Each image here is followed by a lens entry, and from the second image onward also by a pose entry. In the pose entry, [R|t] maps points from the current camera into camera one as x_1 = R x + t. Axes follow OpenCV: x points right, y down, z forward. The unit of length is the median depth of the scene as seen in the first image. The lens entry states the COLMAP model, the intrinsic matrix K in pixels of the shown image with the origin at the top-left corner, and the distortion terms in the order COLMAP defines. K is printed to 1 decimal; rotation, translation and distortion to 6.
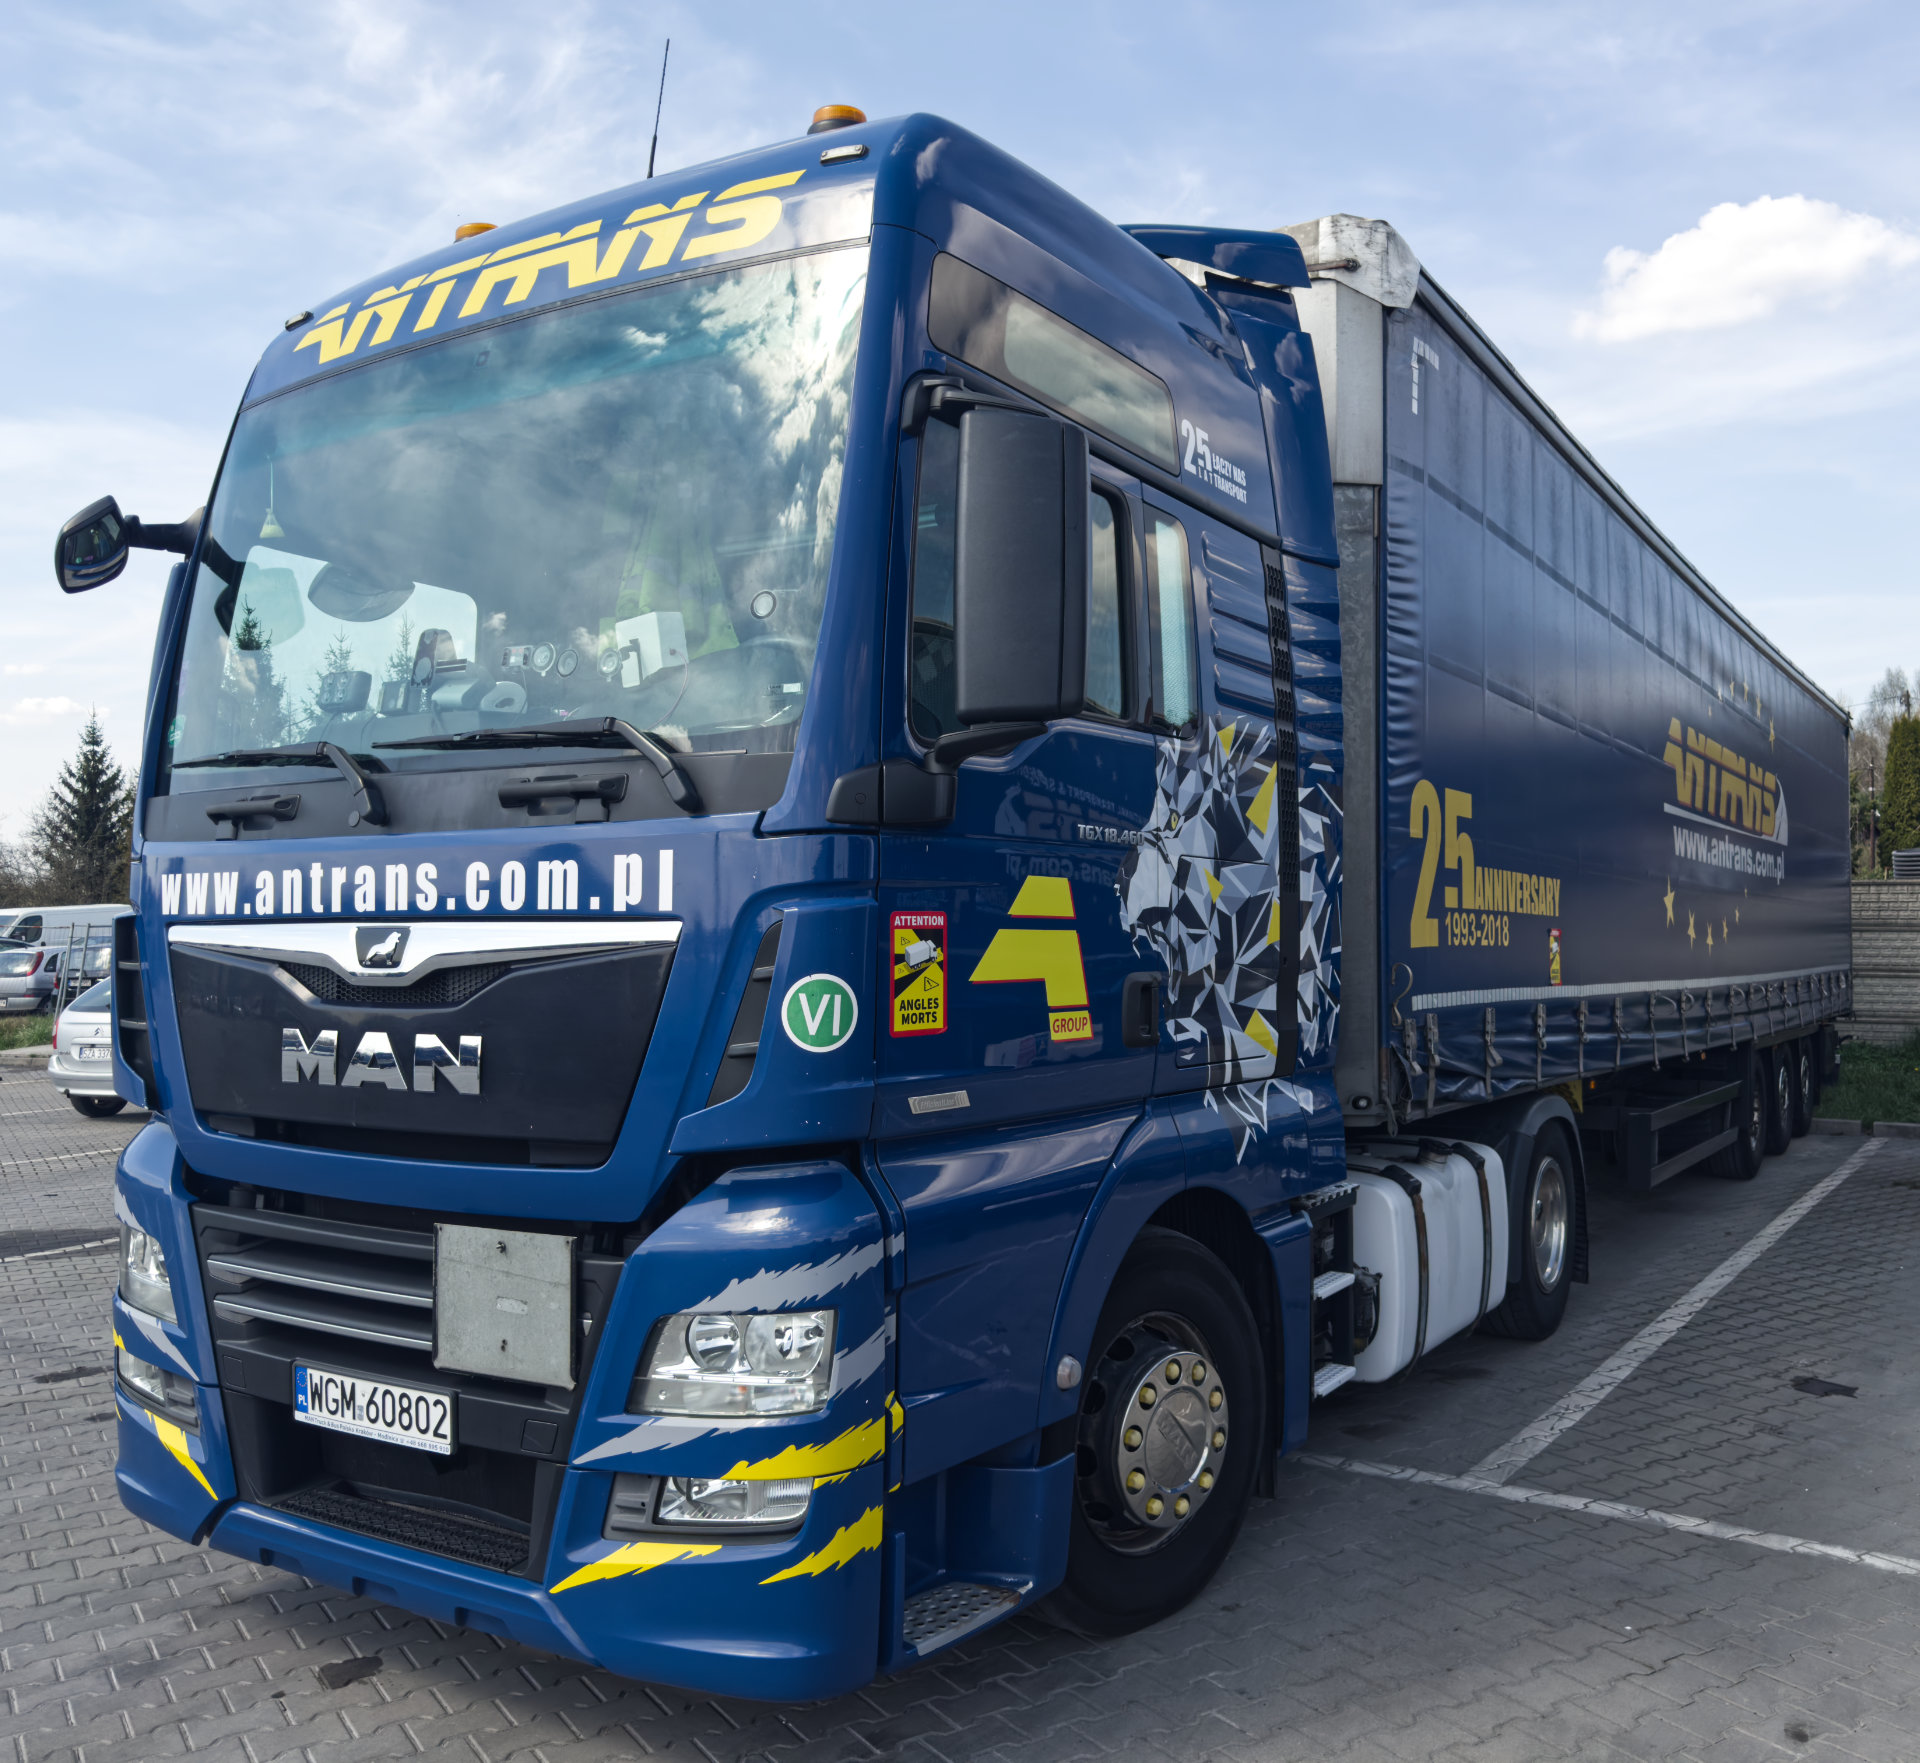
lens RADIAL K [[1784.0, 0, 961.7], [0, 1784.0, 877.0], [0, 0, 1]] dist [0.017453, 0.000000]
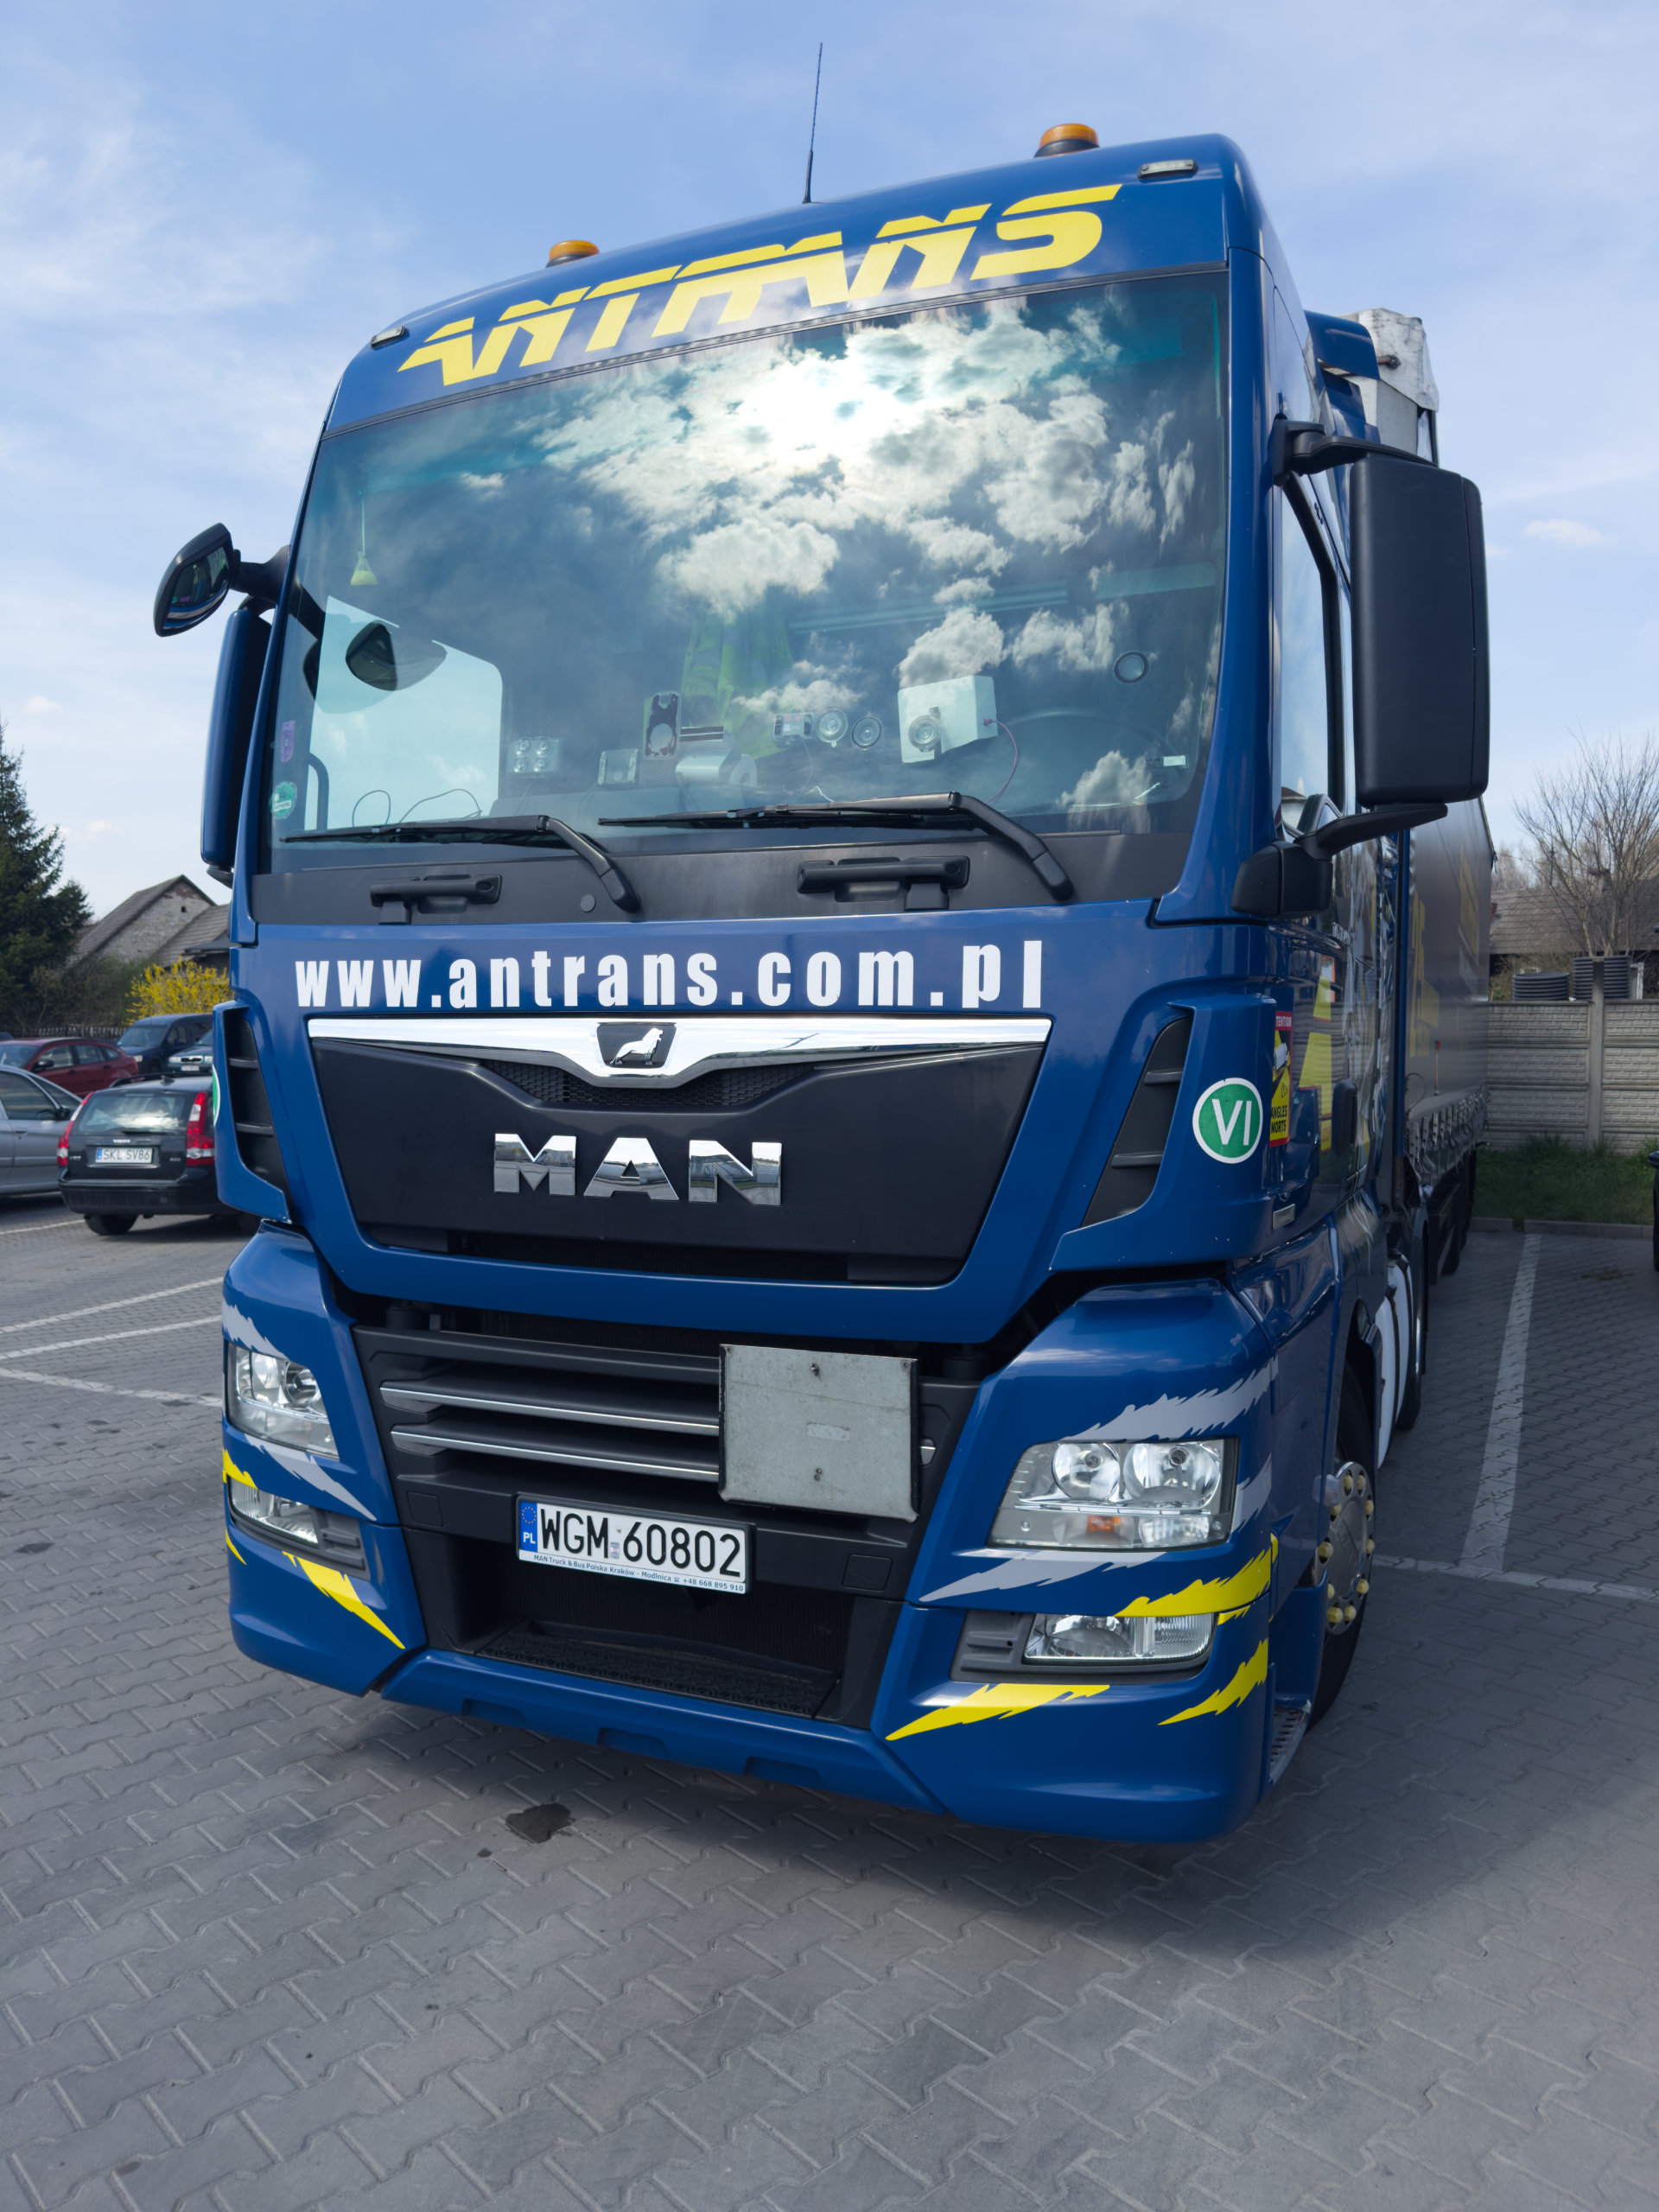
lens RADIAL K [[1678.5, 0, 829.8], [0, 1678.5, 1102.2], [0, 0, 1]] dist [0.082767, -0.059815]
pose [[0.988981, 0.005476, 0.147943, -0.351770], [-0.015261, 0.997763, 0.065086, 0.011111], [-0.147255, -0.066626, 0.986852, 0.139948]]
